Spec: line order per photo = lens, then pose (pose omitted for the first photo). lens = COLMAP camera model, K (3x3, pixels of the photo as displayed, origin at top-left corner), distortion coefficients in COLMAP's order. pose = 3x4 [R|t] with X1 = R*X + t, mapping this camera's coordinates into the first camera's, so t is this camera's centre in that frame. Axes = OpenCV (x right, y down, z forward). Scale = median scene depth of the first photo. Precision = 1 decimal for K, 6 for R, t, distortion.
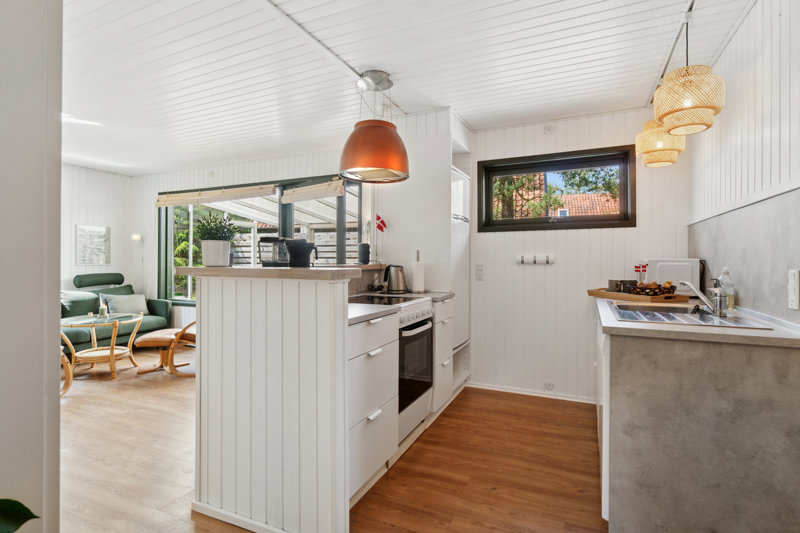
lens RADIAL K [[401.8, 0, 399.2], [0, 401.8, 262.9], [0, 0, 1]] dist [-0.001362, -0.000122]
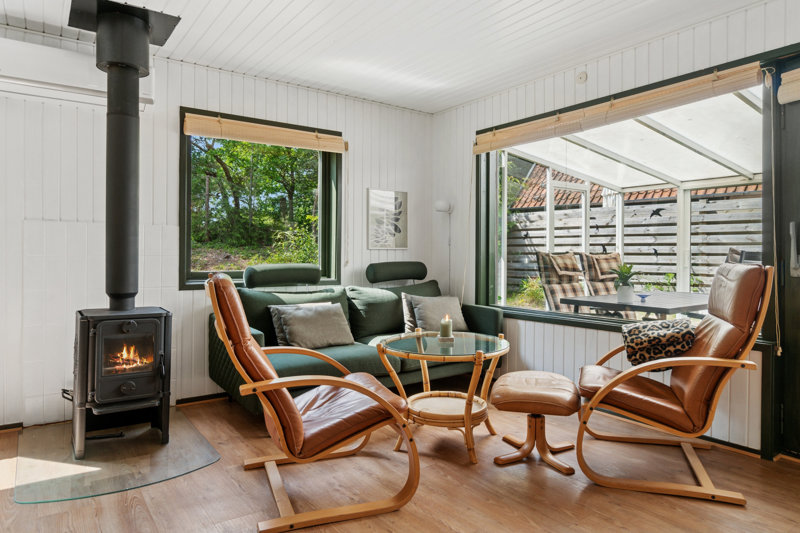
lens RADIAL K [[505.6, 0, 399.3], [0, 505.6, 263.7], [0, 0, 1]] dist [-0.004814, -0.000215]
pose [[0.878277, 0.007814, -0.478089, -0.347524], [-0.005155, 0.999963, 0.006873, 0.023511], [0.478125, -0.003572, 0.878285, 0.279059]]
